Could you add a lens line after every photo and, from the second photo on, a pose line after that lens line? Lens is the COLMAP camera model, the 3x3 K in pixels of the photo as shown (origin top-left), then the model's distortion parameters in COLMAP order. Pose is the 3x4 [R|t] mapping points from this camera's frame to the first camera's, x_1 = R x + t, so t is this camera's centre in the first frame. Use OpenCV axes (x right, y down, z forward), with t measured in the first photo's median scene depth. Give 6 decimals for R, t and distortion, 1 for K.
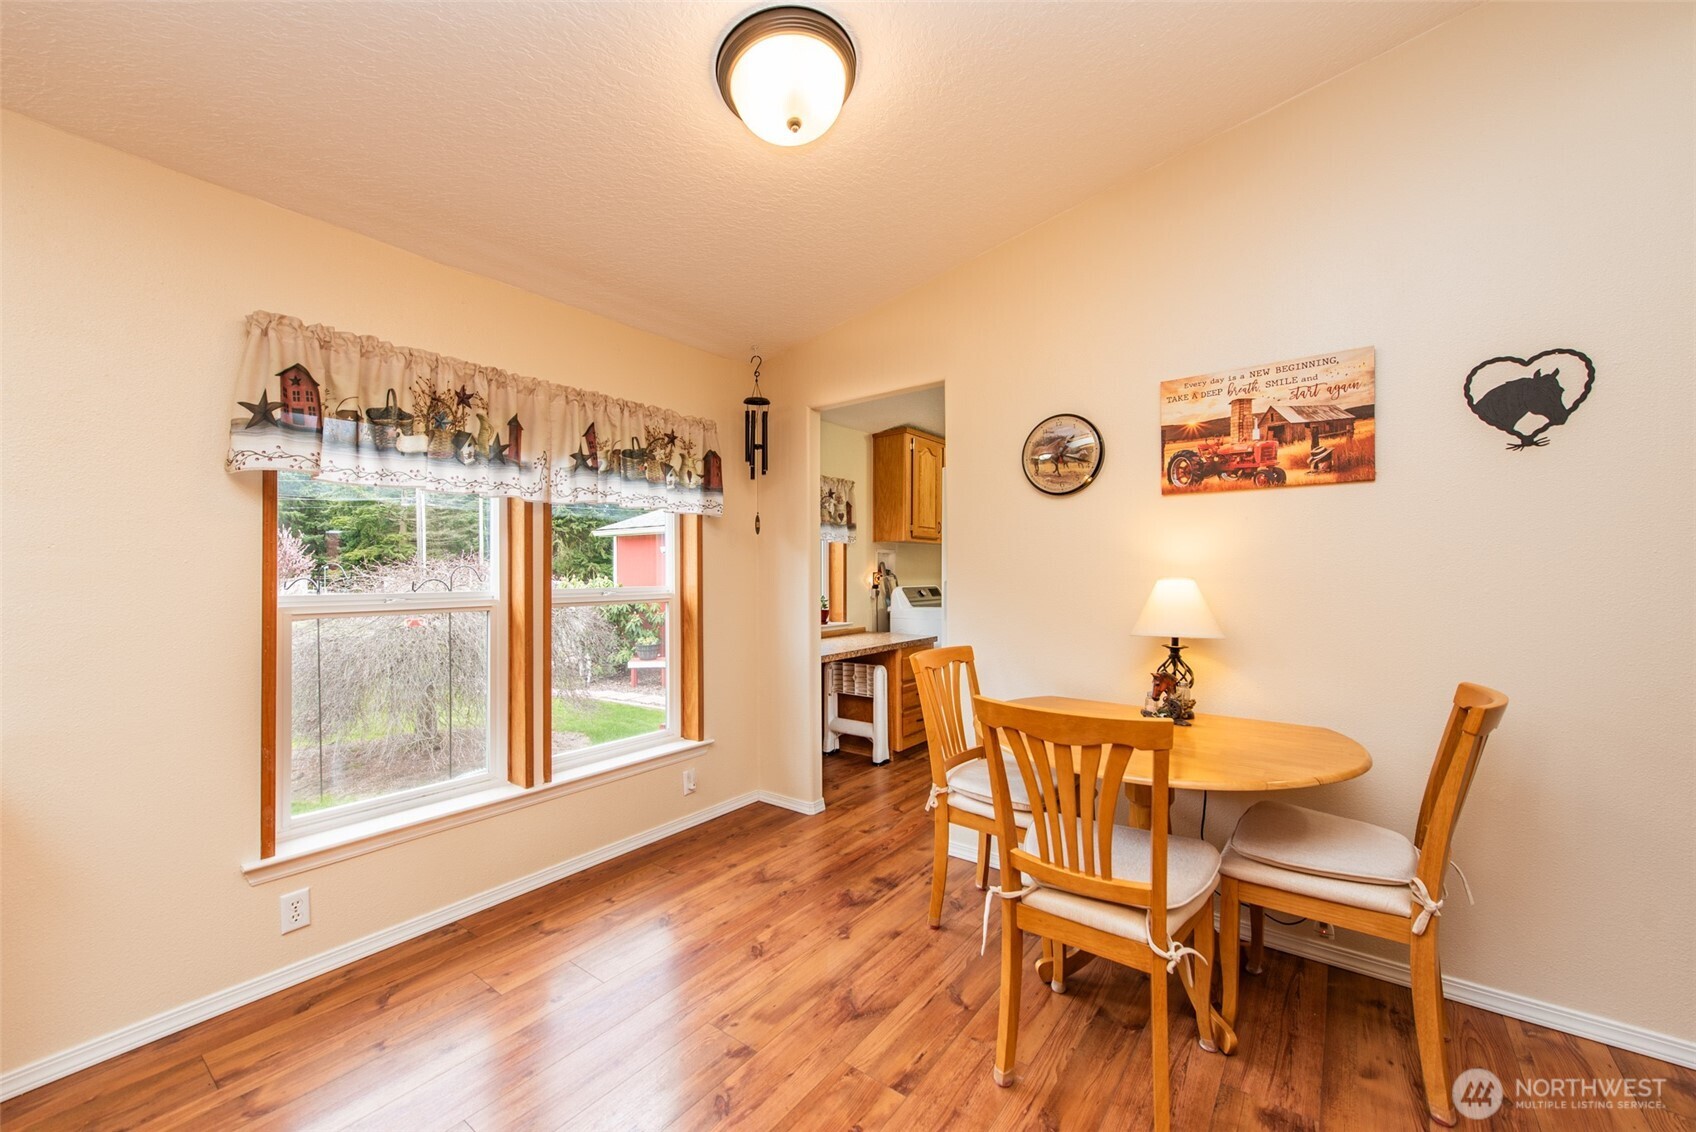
lens RADIAL K [[653.2, 0, 854.4], [0, 653.2, 571.1], [0, 0, 1]] dist [-0.000550, -0.000161]
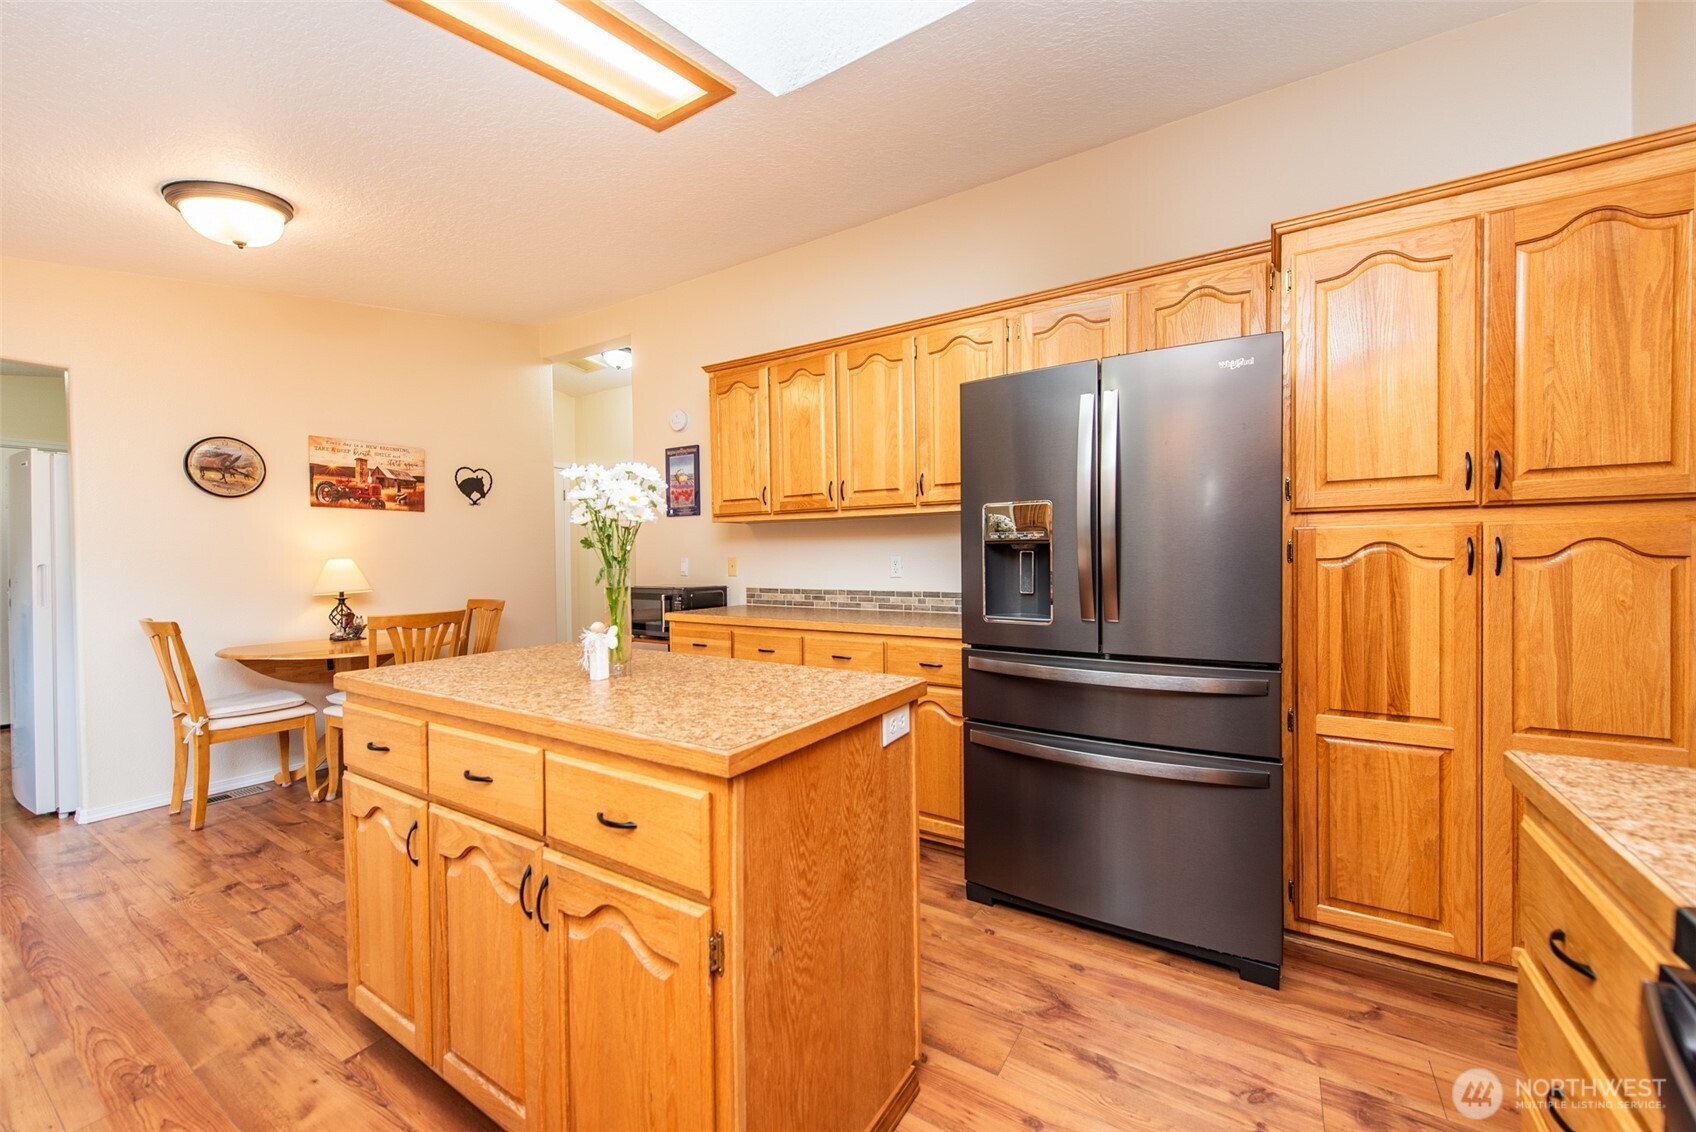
lens RADIAL K [[653.2, 0, 854.4], [0, 653.2, 571.1], [0, 0, 1]] dist [-0.000550, -0.000161]
pose [[-0.098650, -0.017508, 0.994968, -1.386160], [0.009469, 0.999783, 0.018531, 0.027407], [-0.995077, 0.011249, -0.098462, -0.179426]]
